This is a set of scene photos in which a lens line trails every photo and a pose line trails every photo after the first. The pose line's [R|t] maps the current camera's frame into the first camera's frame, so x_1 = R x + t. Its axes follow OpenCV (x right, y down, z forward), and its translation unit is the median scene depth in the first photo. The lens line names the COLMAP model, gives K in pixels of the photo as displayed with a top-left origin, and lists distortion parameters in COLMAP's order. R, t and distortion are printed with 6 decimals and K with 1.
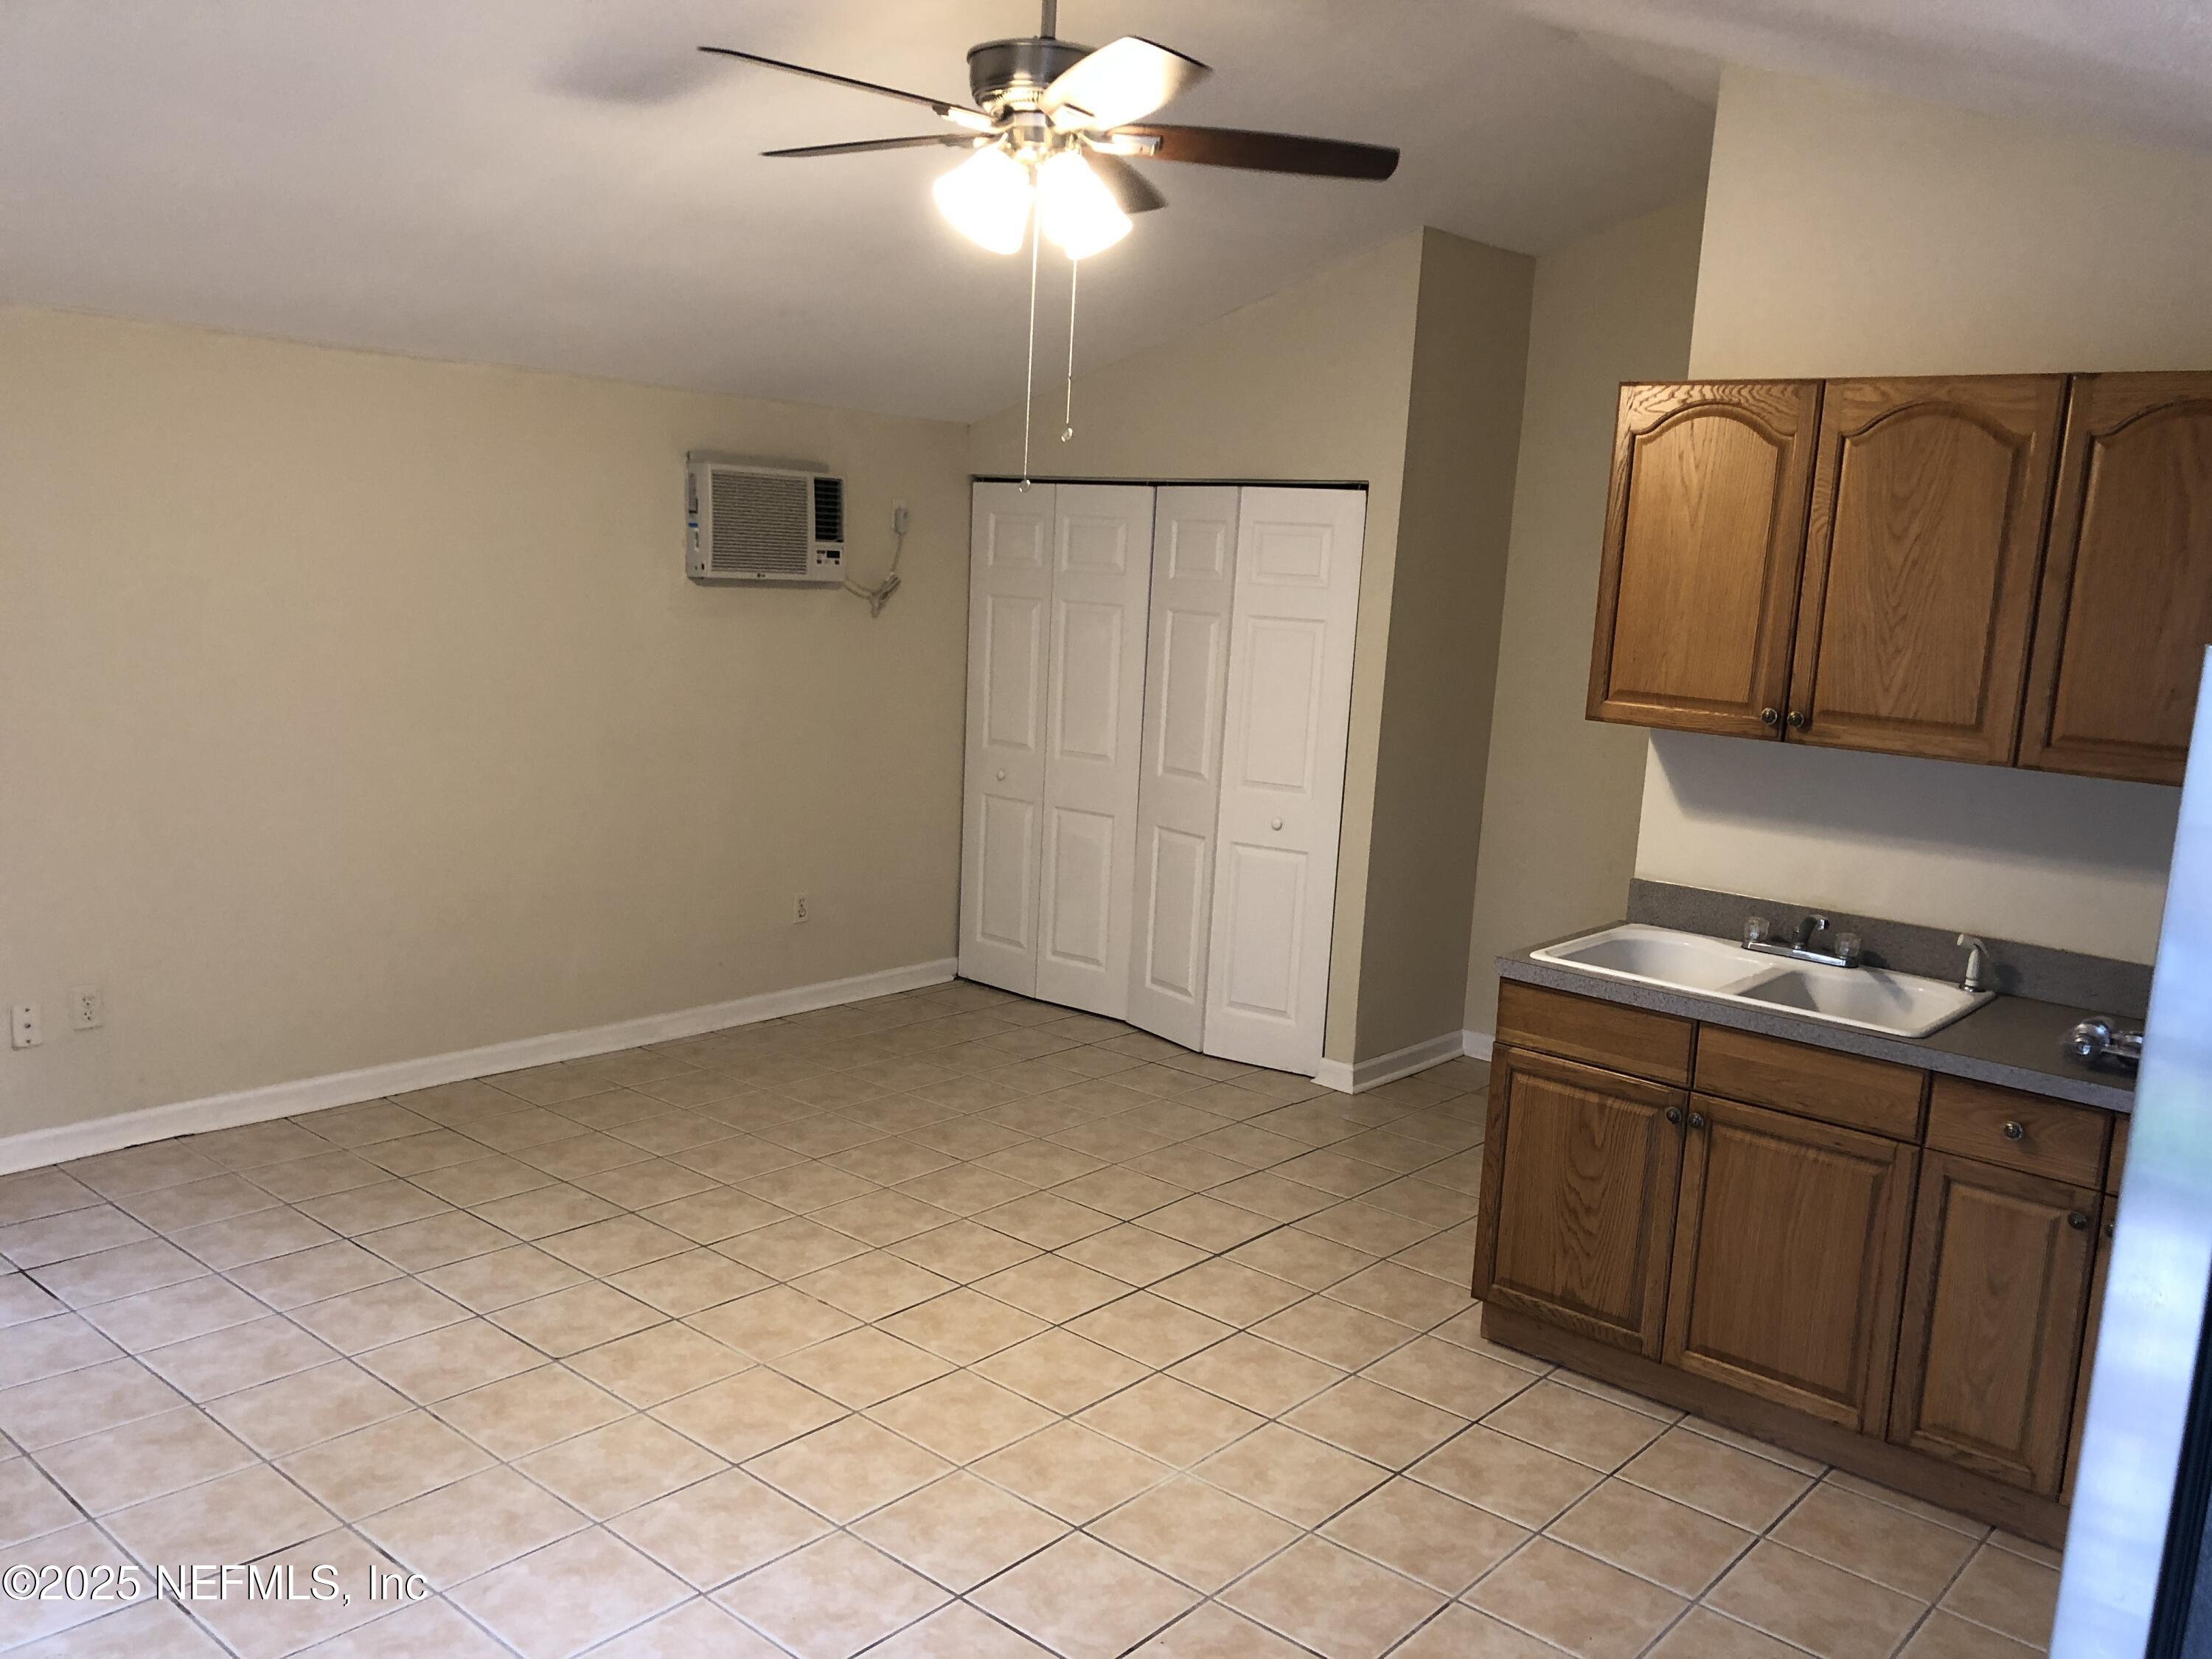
lens RADIAL K [[1799.6, 0, 1106.0], [0, 1799.6, 829.5], [0, 0, 1]] dist [0.006660, 0.004564]
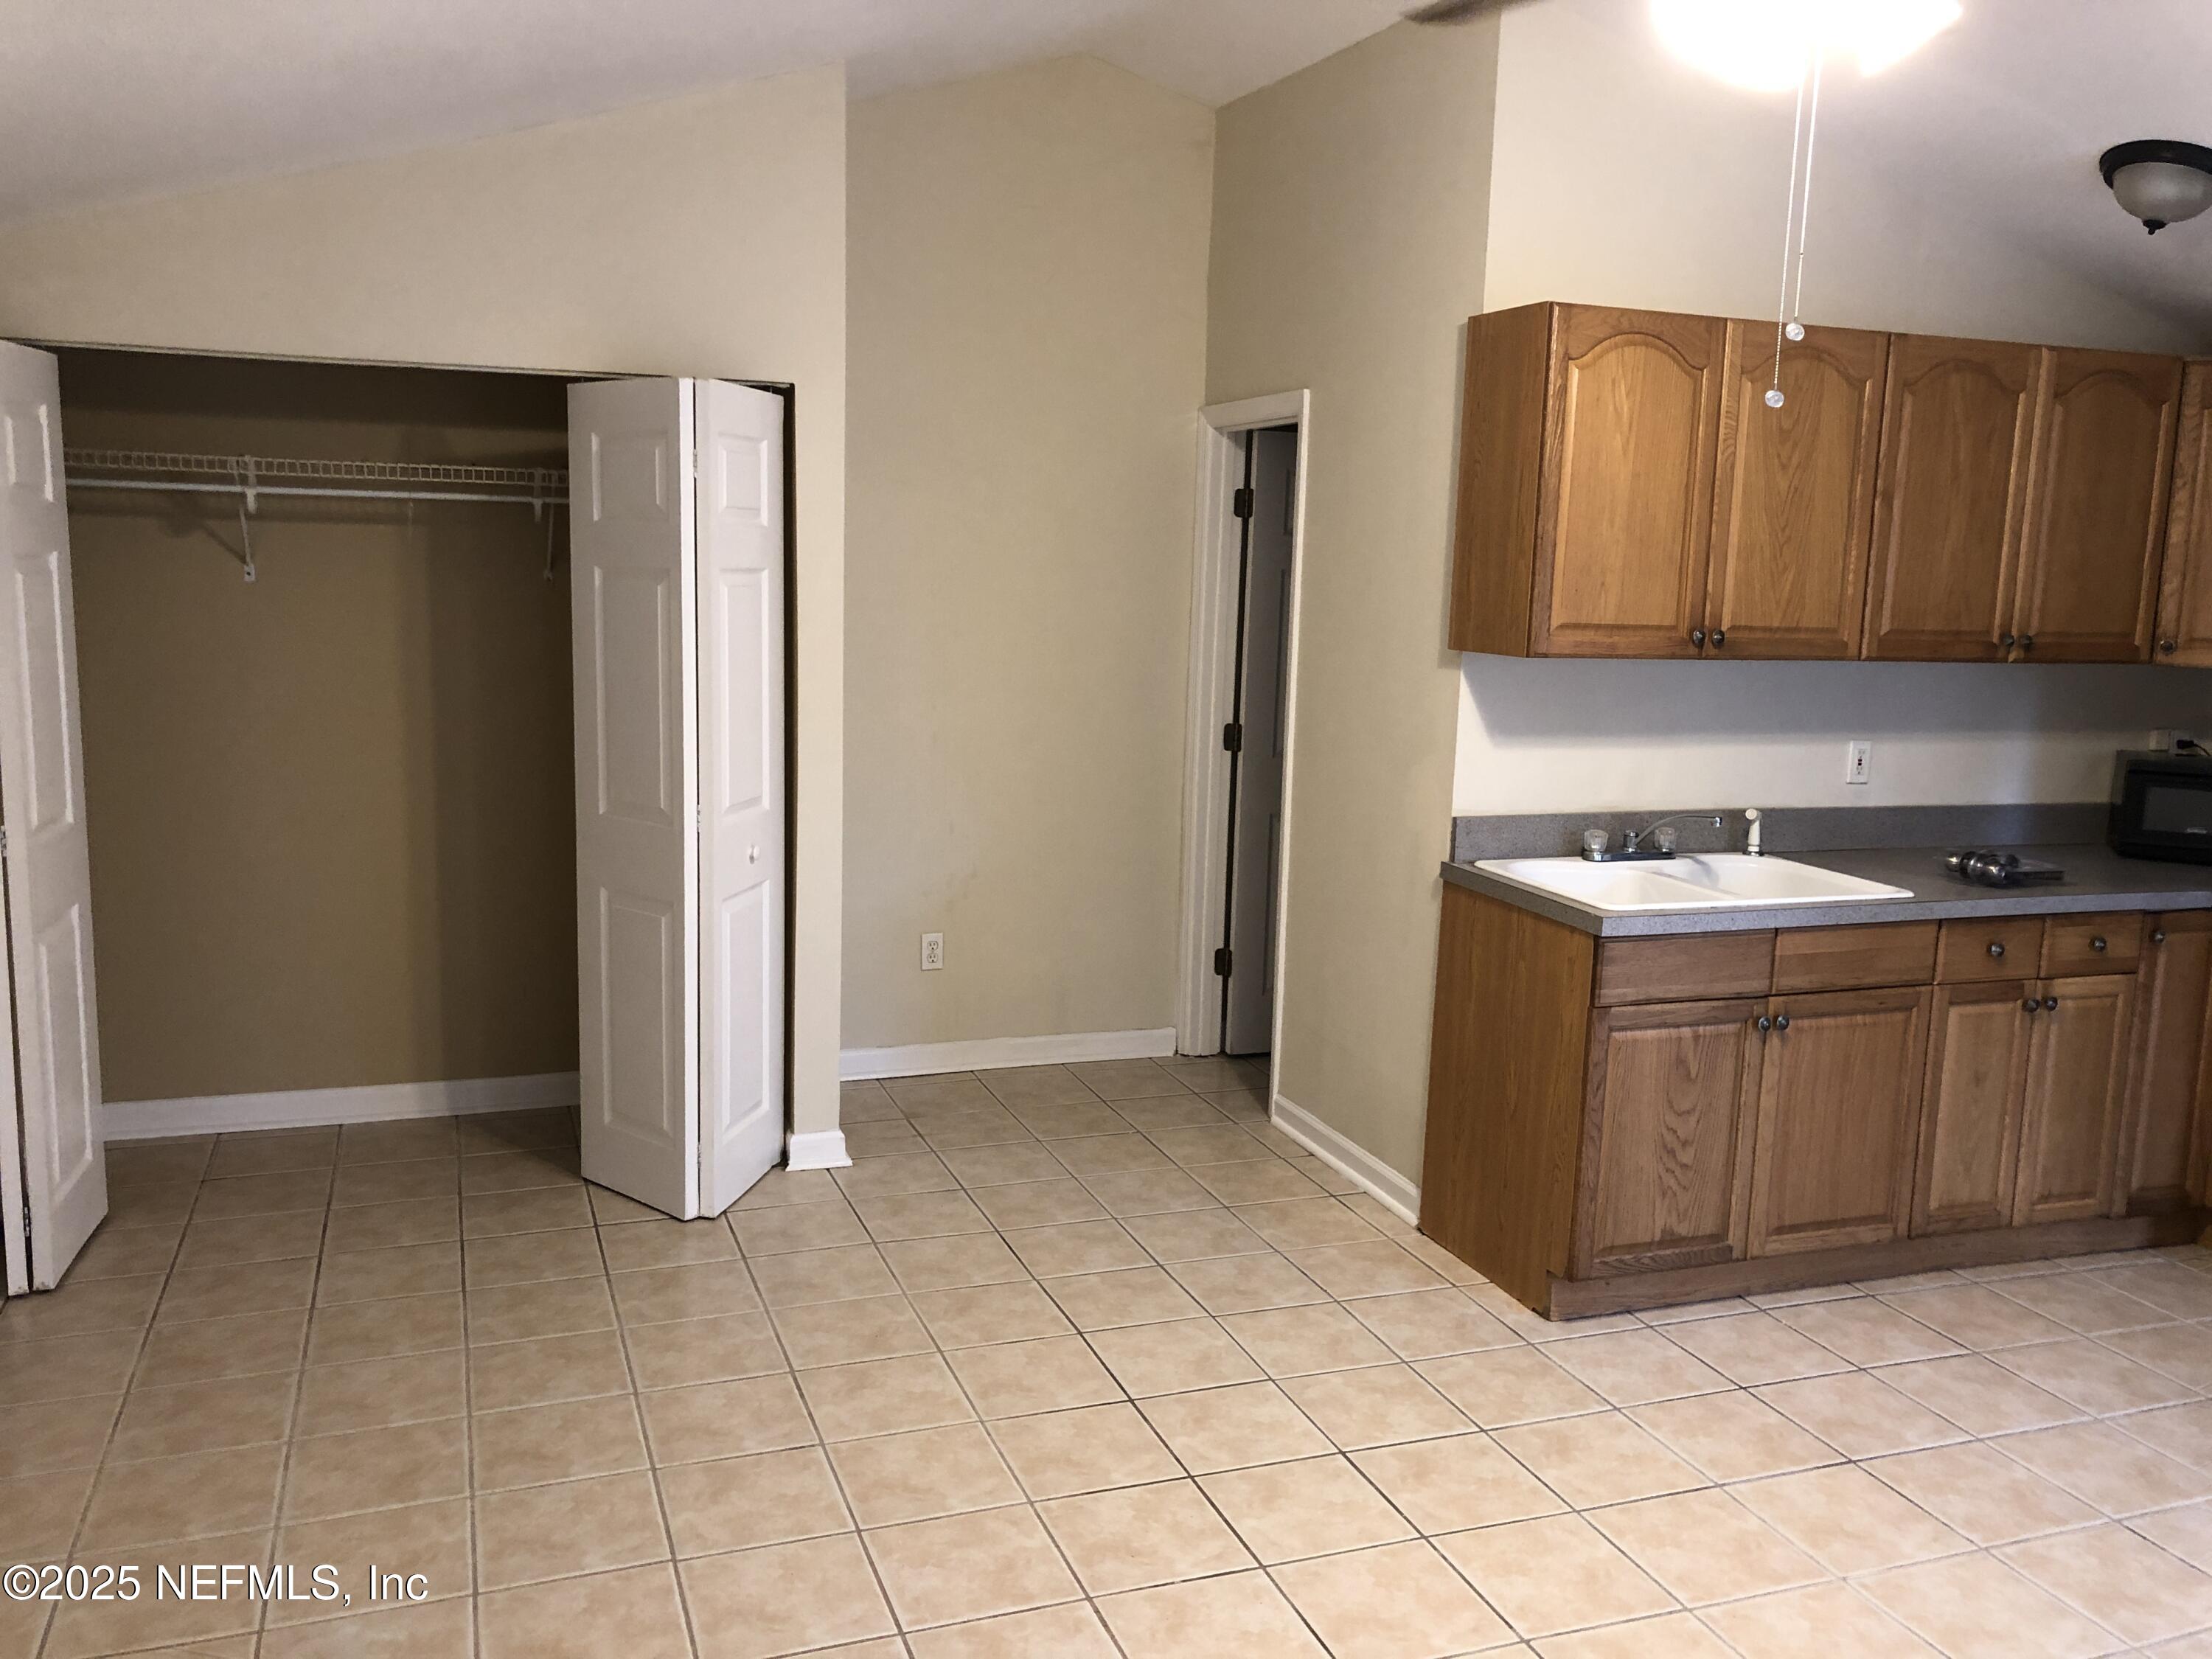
lens RADIAL K [[1814.7, 0, 1096.5], [0, 1814.7, 800.9], [0, 0, 1]] dist [0.019294, -0.000955]
pose [[0.488431, -0.160044, 0.857800, -0.726425], [0.134983, 0.985061, 0.106929, -0.127664], [-0.862099, 0.063560, 0.502738, 0.763446]]
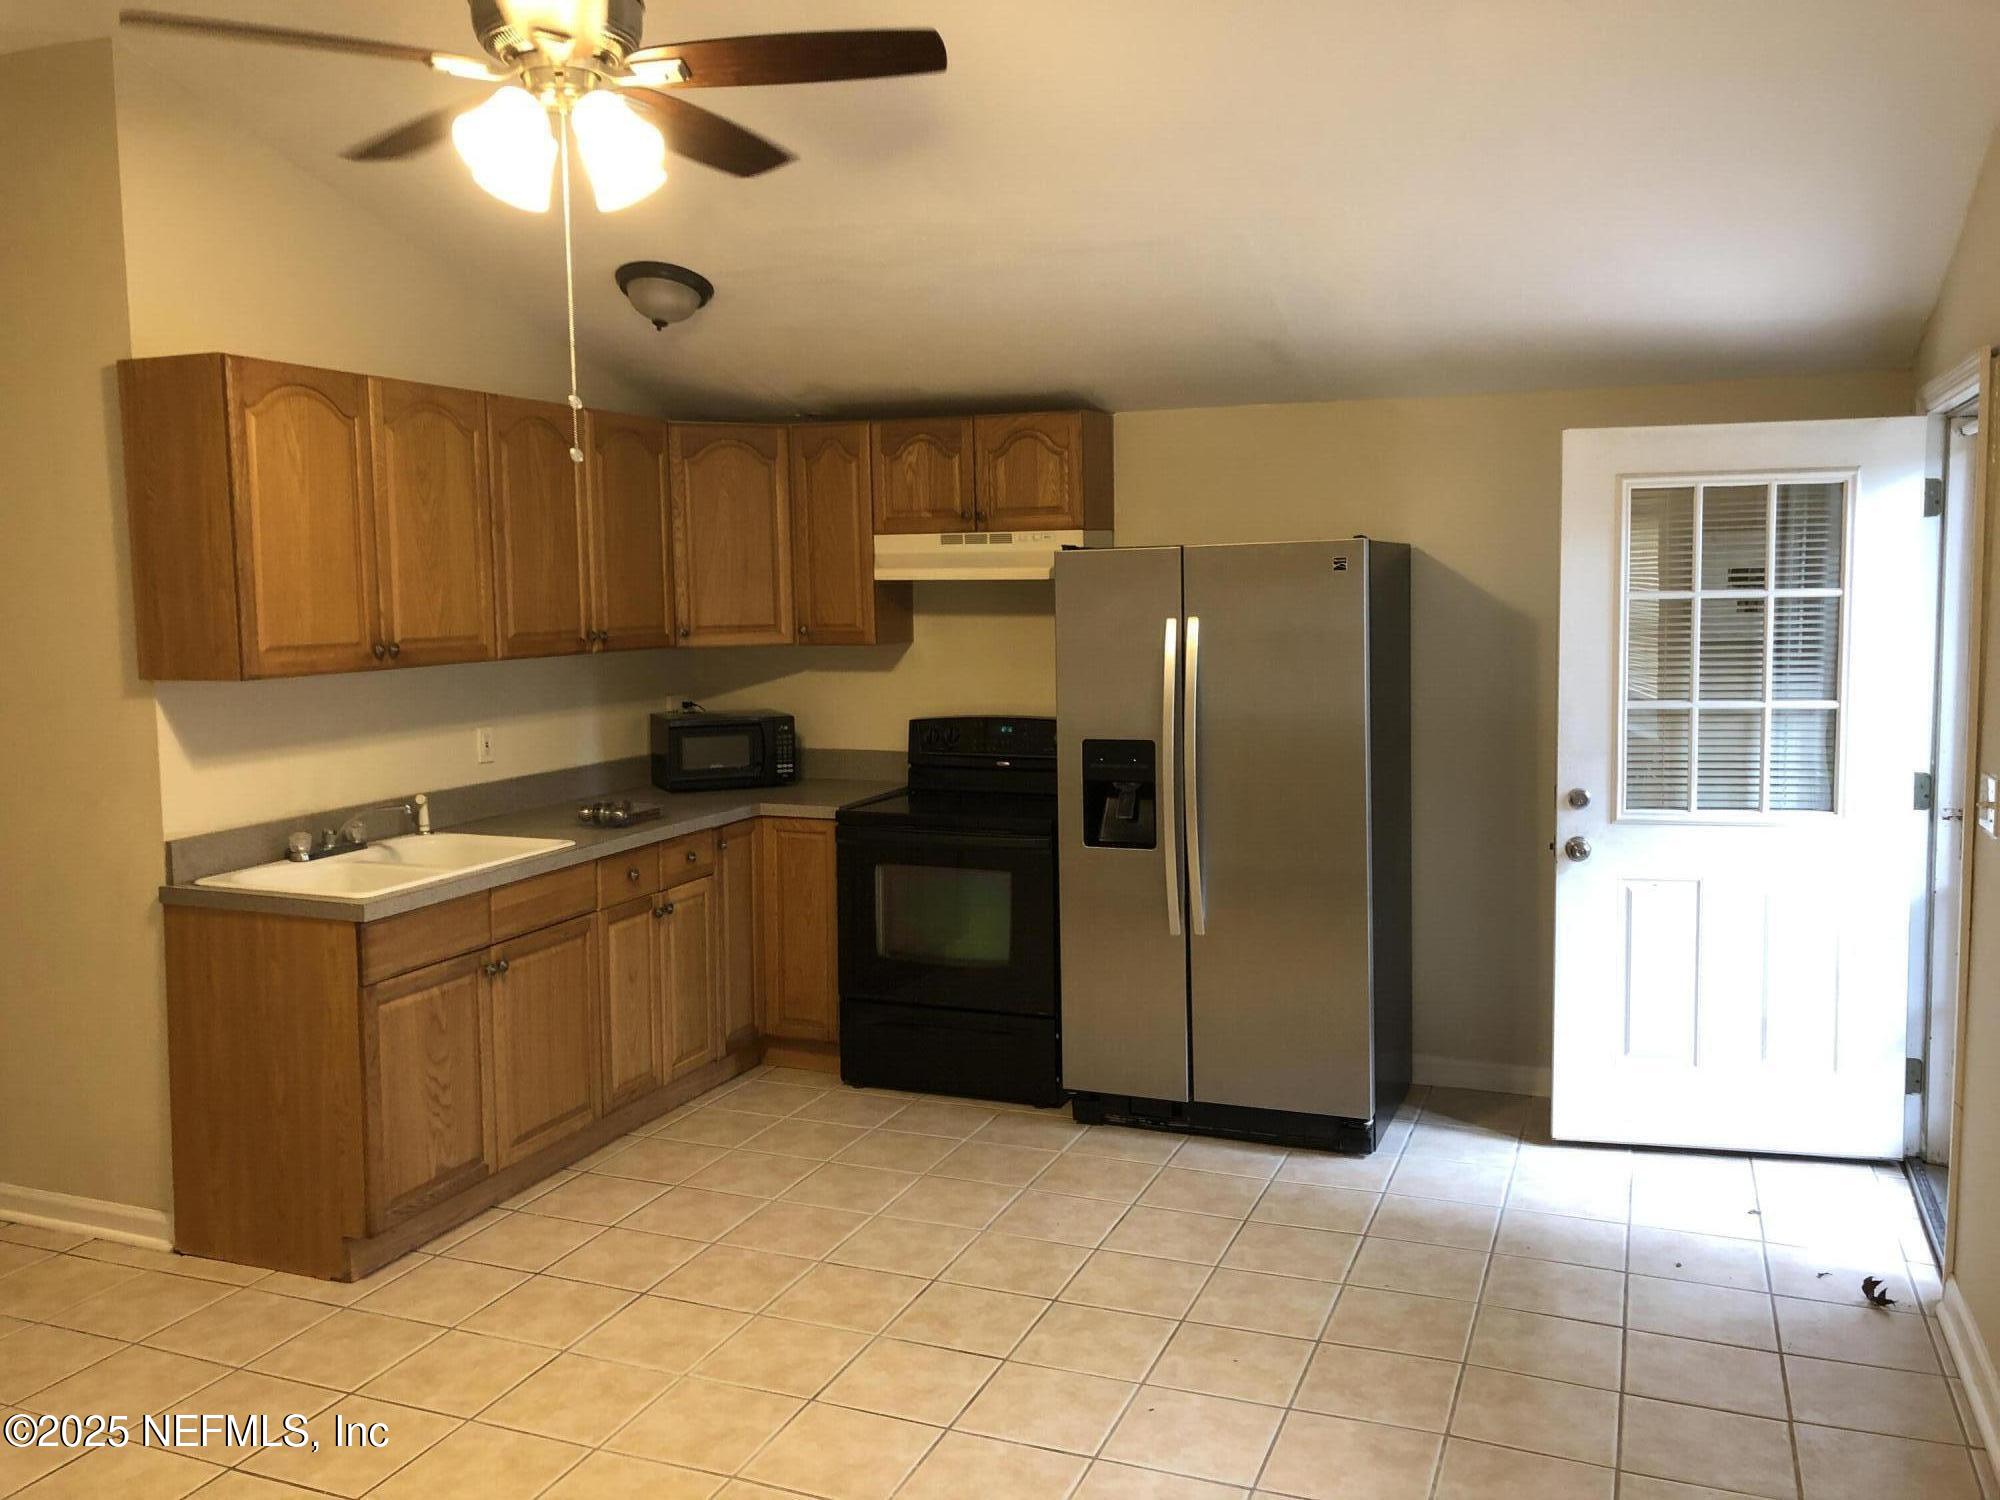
lens RADIAL K [[1640.8, 0, 991.4], [0, 1640.8, 724.1], [0, 0, 1]] dist [0.019294, -0.000955]
pose [[-0.318300, -0.134954, 0.938335, -0.796394], [0.148811, 0.970431, 0.190049, -0.161189], [-0.936237, 0.200127, -0.288806, 0.931957]]
